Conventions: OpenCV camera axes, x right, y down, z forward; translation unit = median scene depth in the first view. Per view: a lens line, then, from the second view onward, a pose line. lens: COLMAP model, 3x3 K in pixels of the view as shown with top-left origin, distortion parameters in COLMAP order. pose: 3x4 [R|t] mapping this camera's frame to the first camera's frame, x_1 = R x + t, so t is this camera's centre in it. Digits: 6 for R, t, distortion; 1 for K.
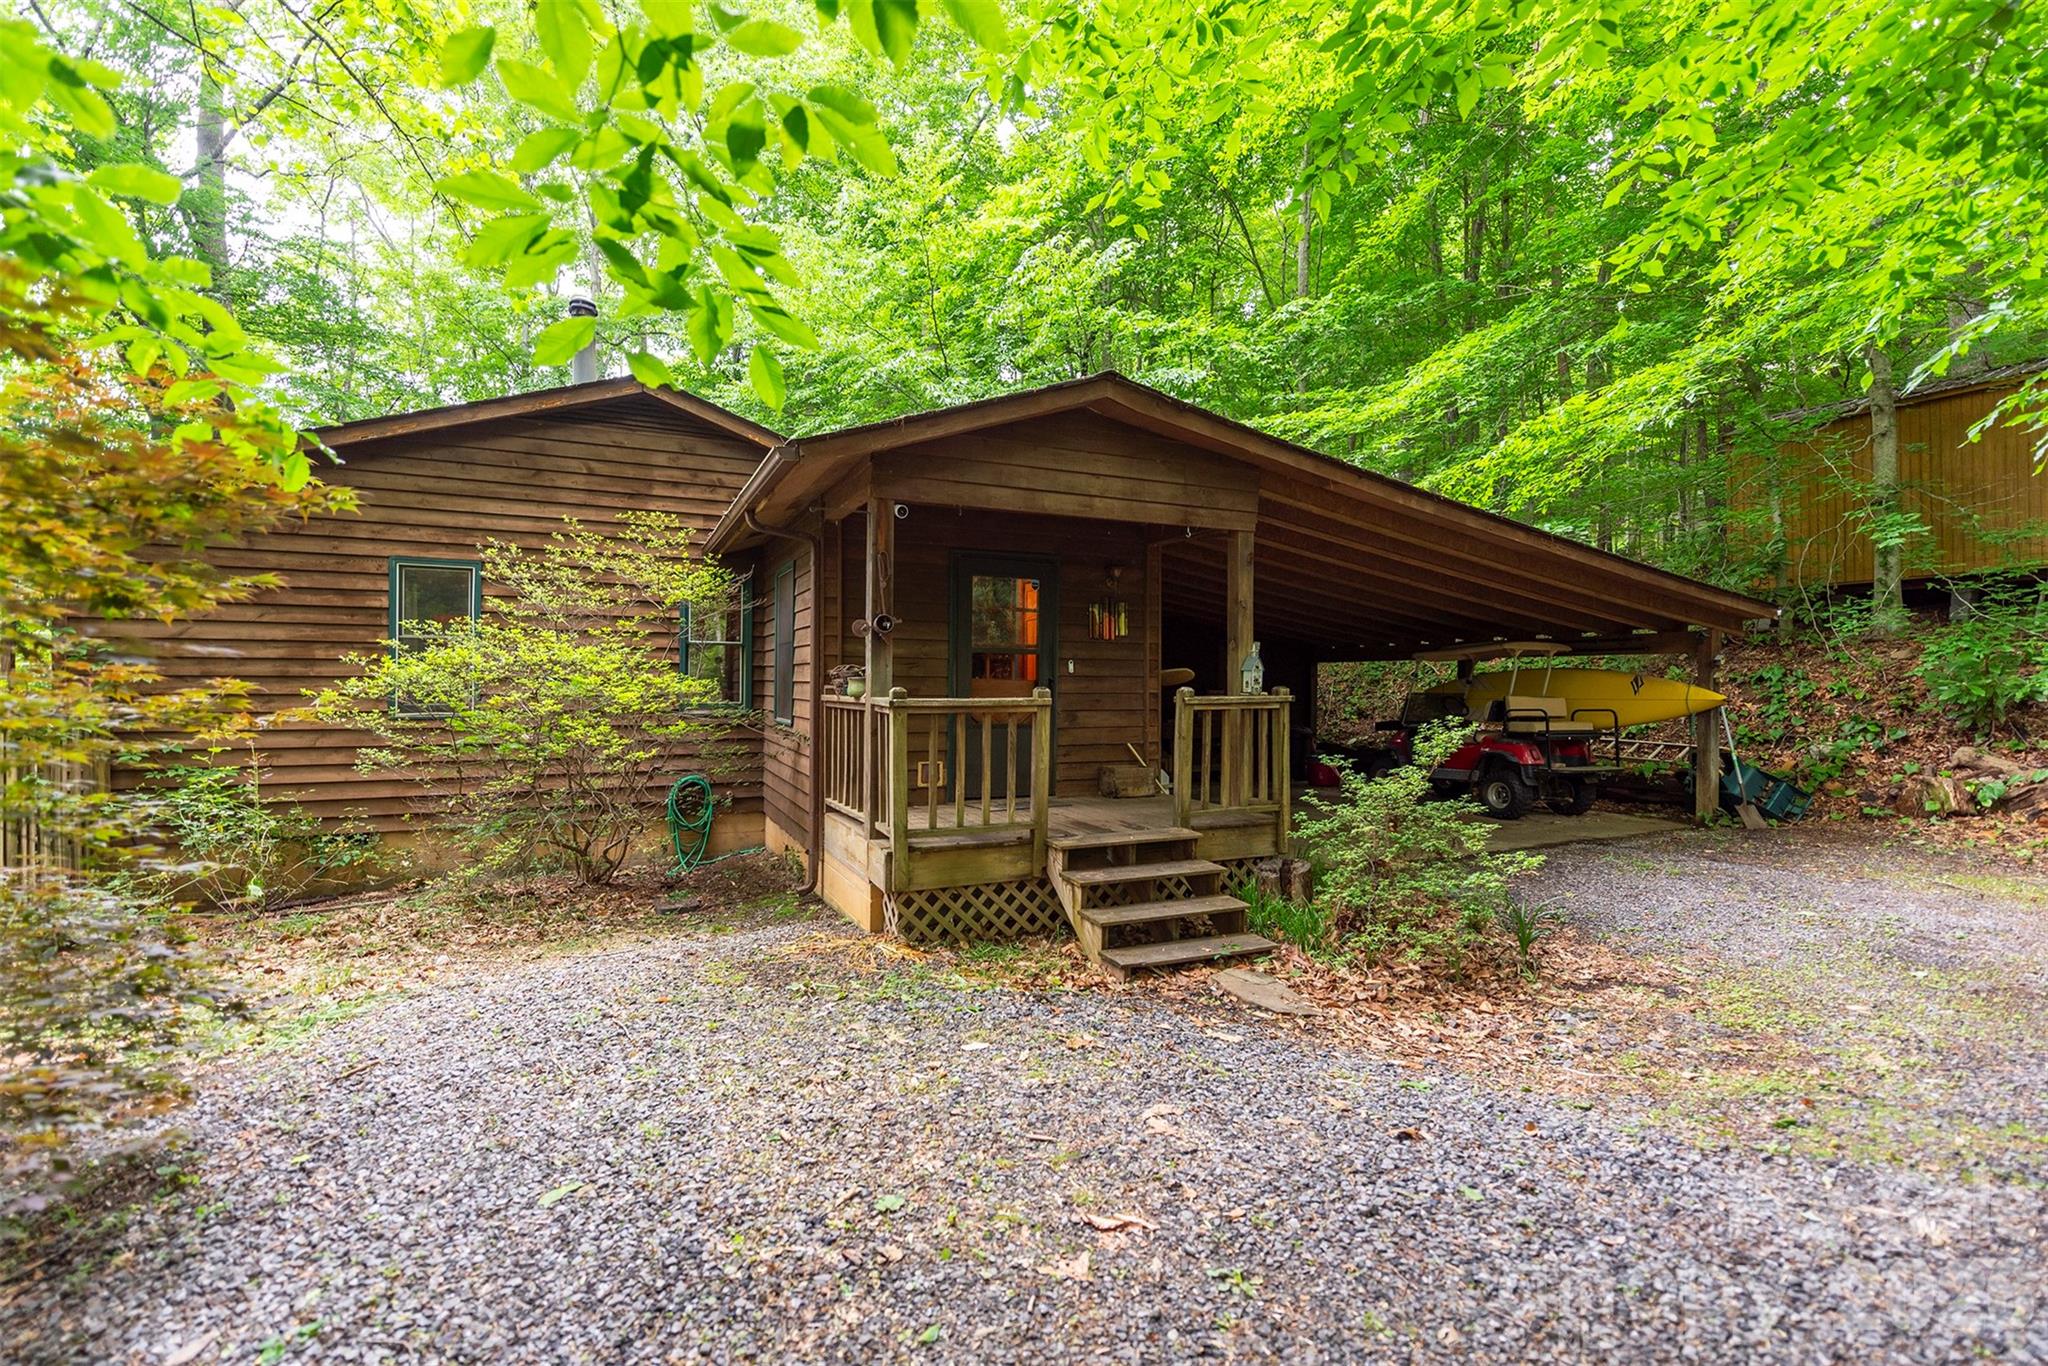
lens RADIAL K [[878.3, 0, 1033.5], [0, 878.3, 692.2], [0, 0, 1]] dist [0.008554, -0.000437]
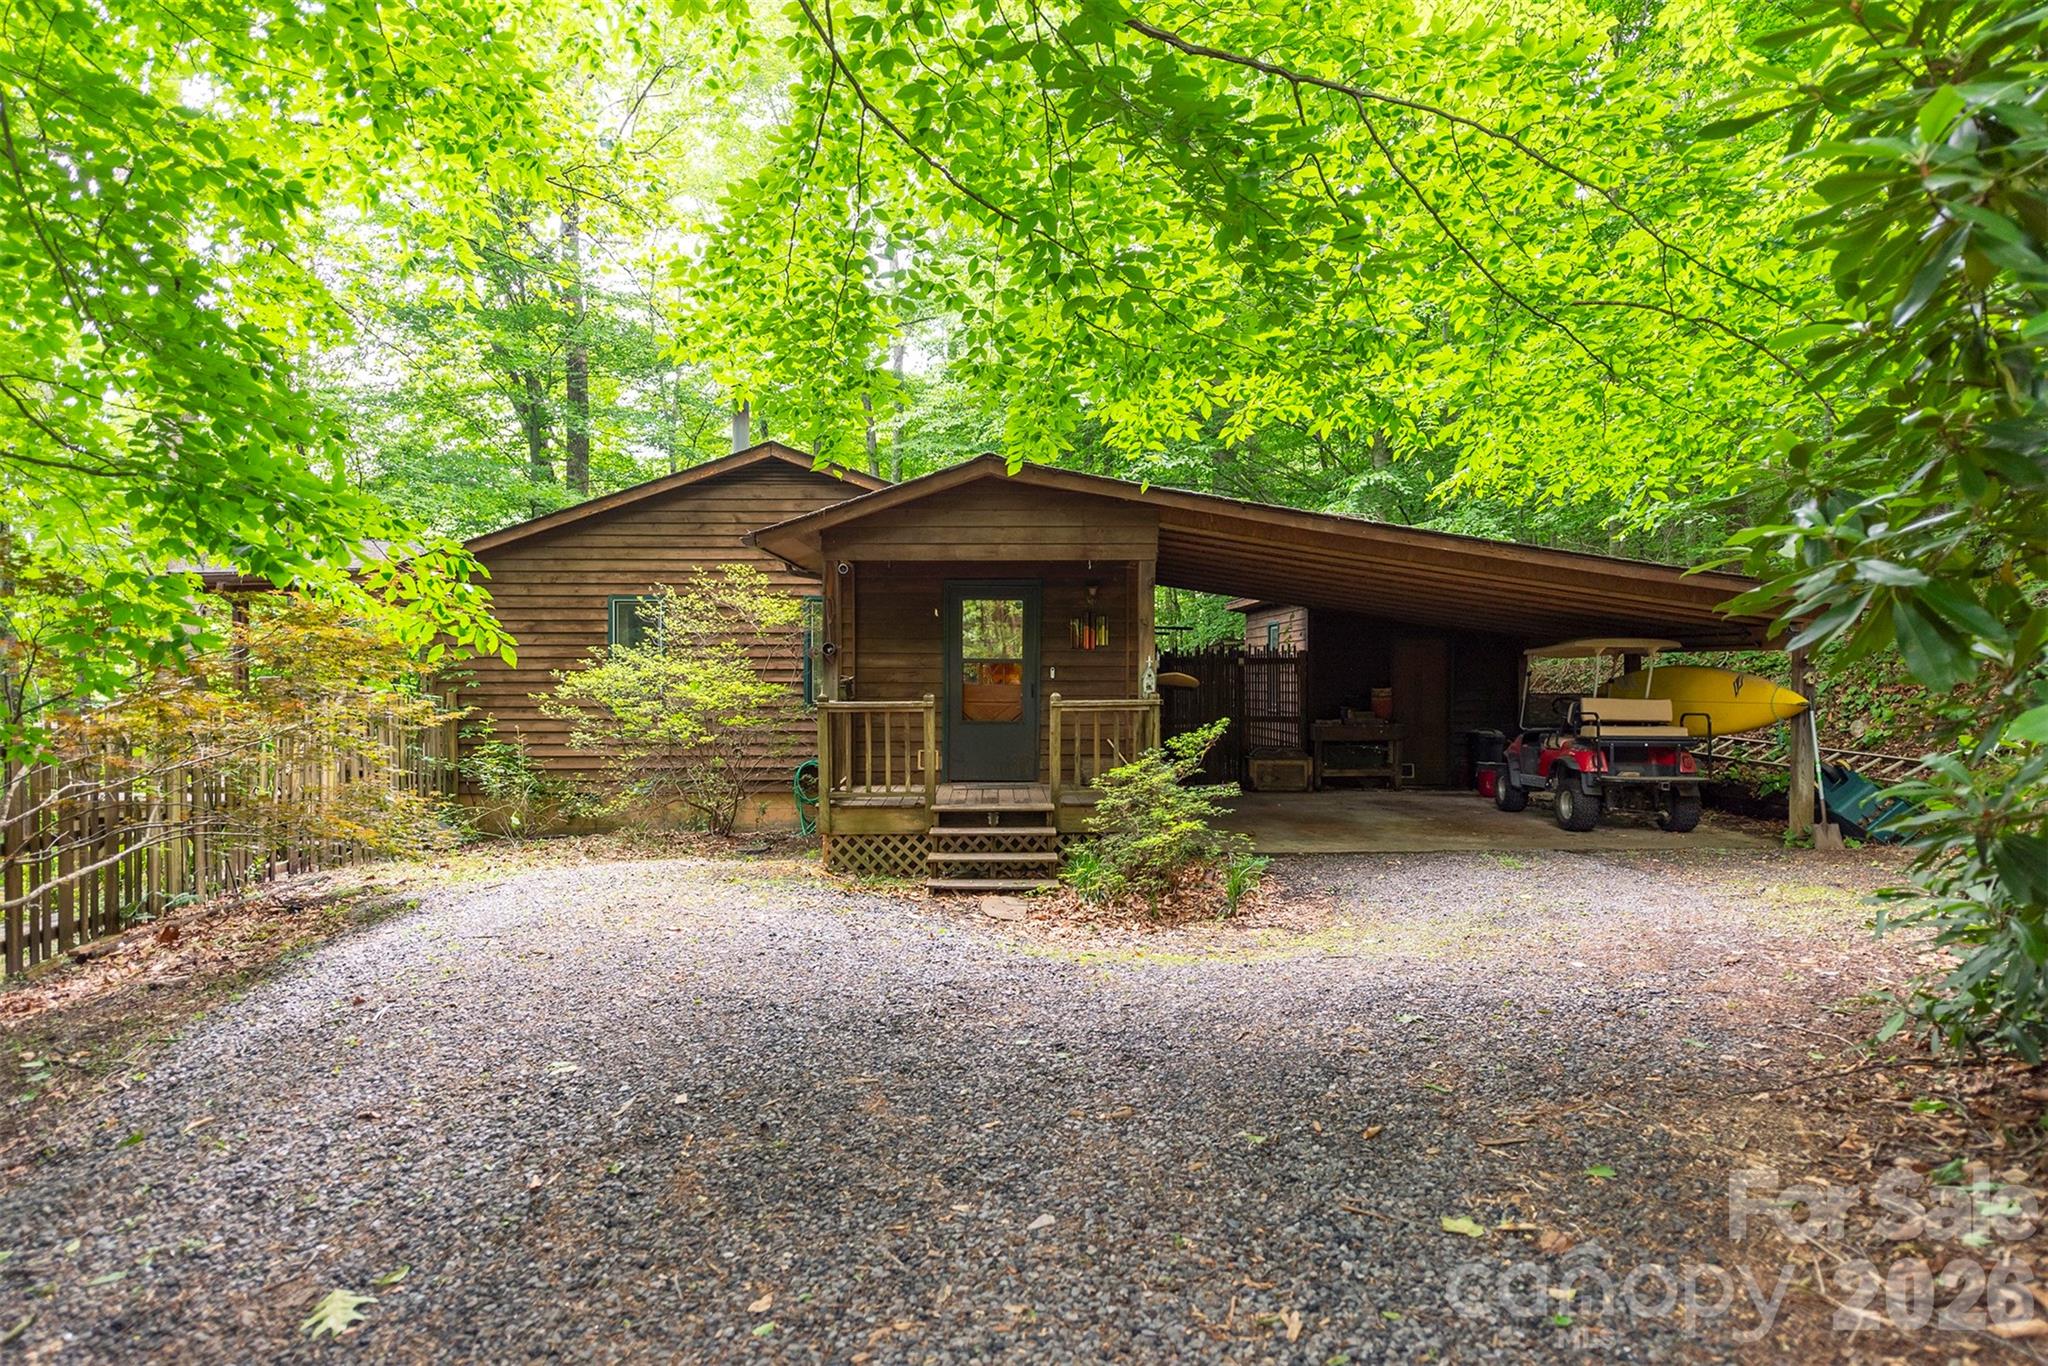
lens RADIAL K [[1192.1, 0, 1037.0], [0, 1192.1, 685.5], [0, 0, 1]] dist [0.024751, -0.016696]
pose [[0.914875, -0.000249, -0.403738, 0.842622], [0.002077, 0.999989, 0.004090, -0.023947], [0.403732, -0.004580, 0.914866, -0.584595]]
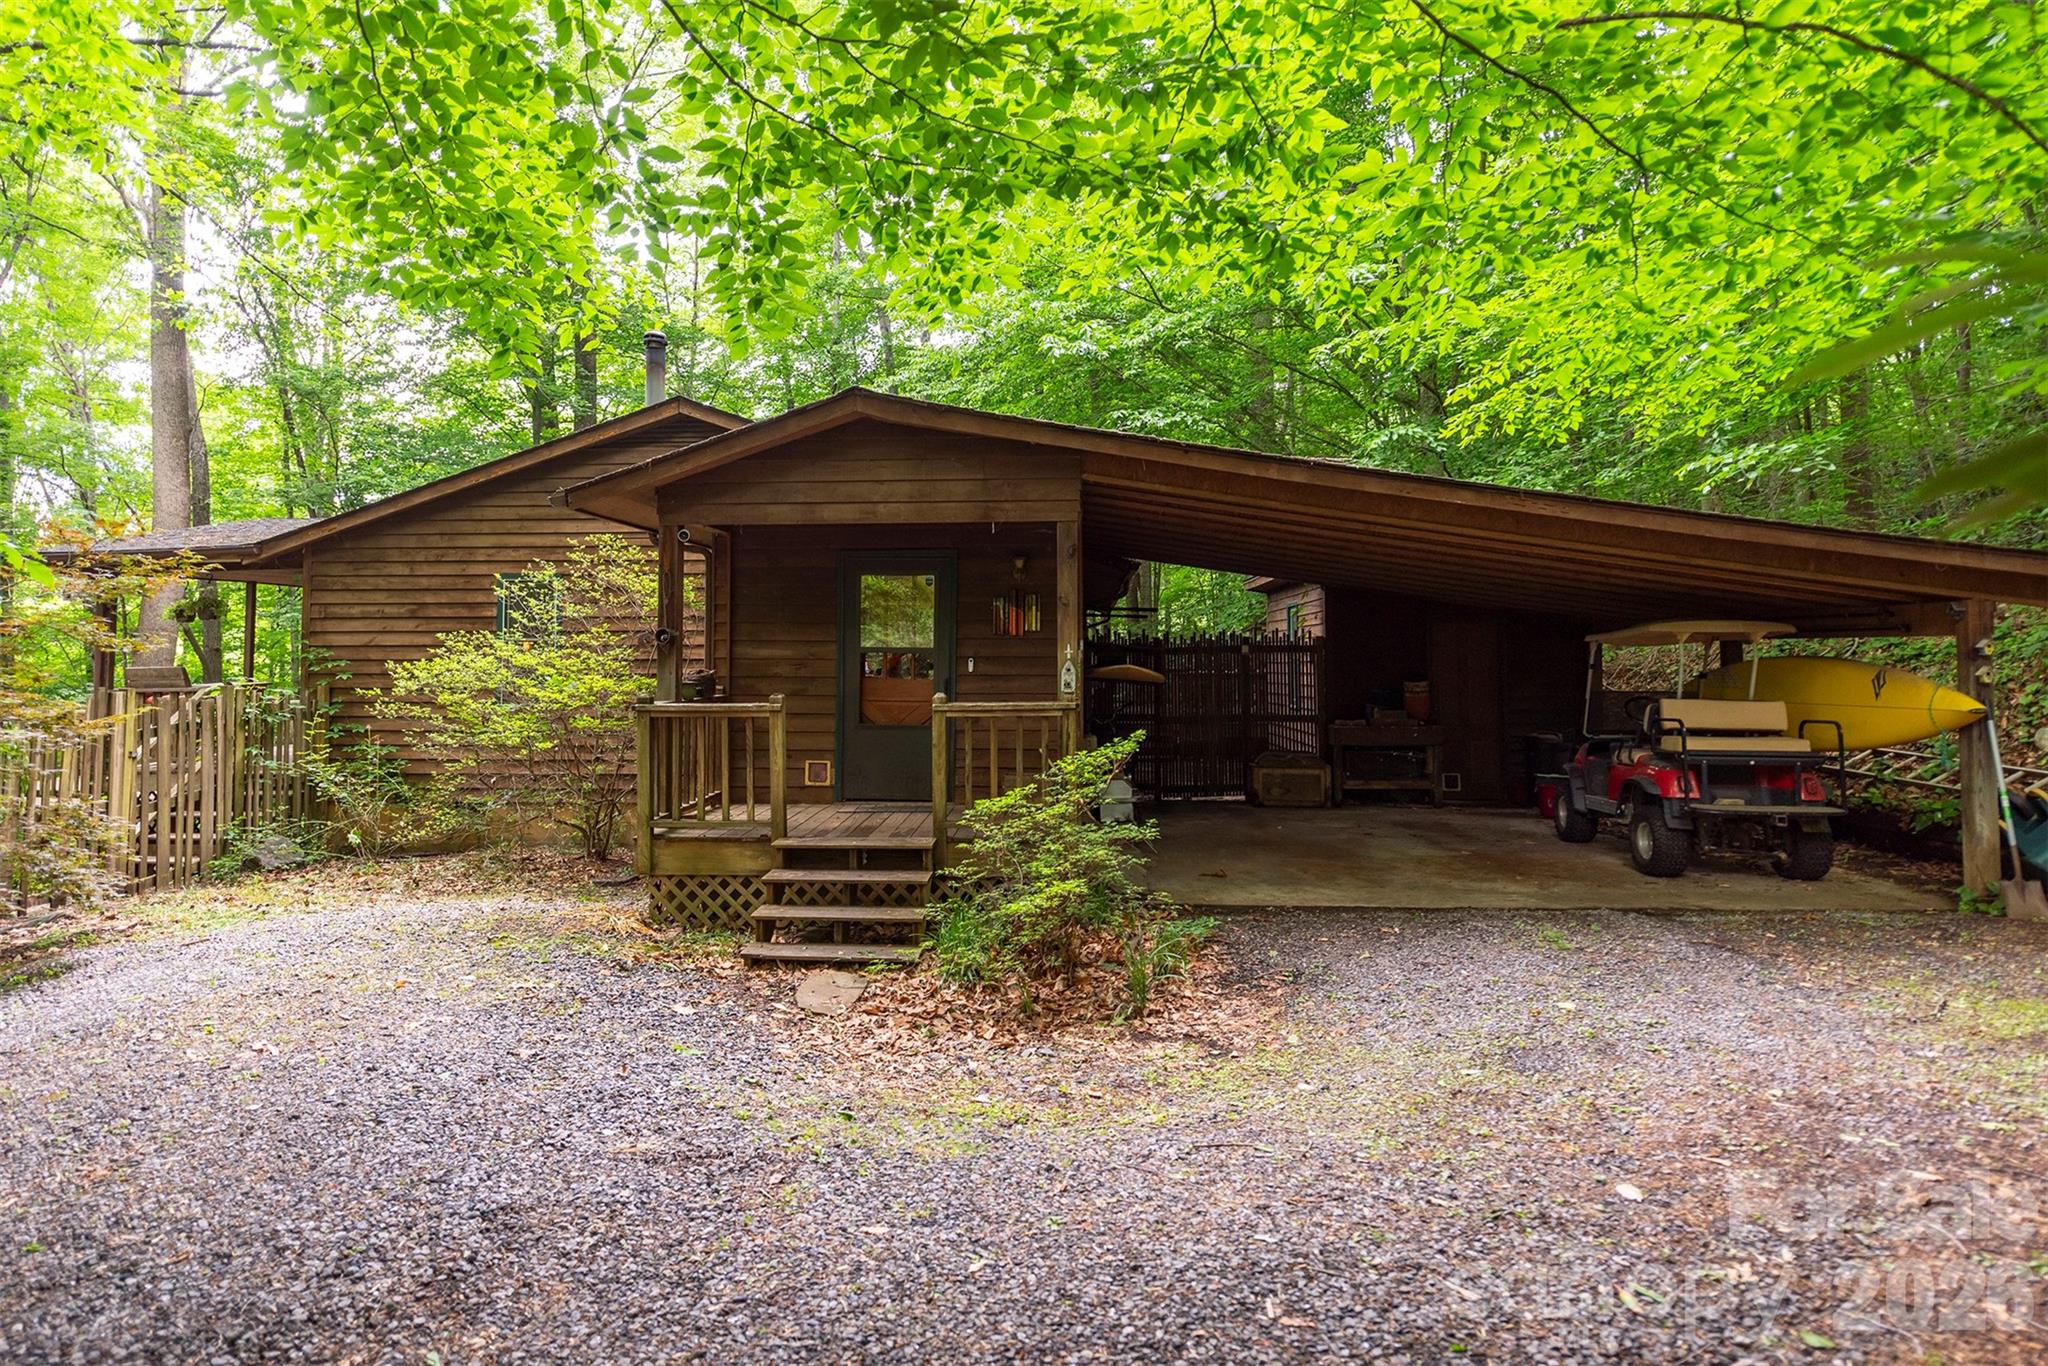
lens RADIAL K [[1192.1, 0, 1007.3], [0, 1192.1, 600.9], [0, 0, 1]] dist [0.024751, -0.016696]
pose [[0.875931, -0.028046, -0.481621, 0.877367], [0.001607, 0.998473, -0.055222, -0.034519], [0.482435, 0.047597, 0.874638, -0.125055]]
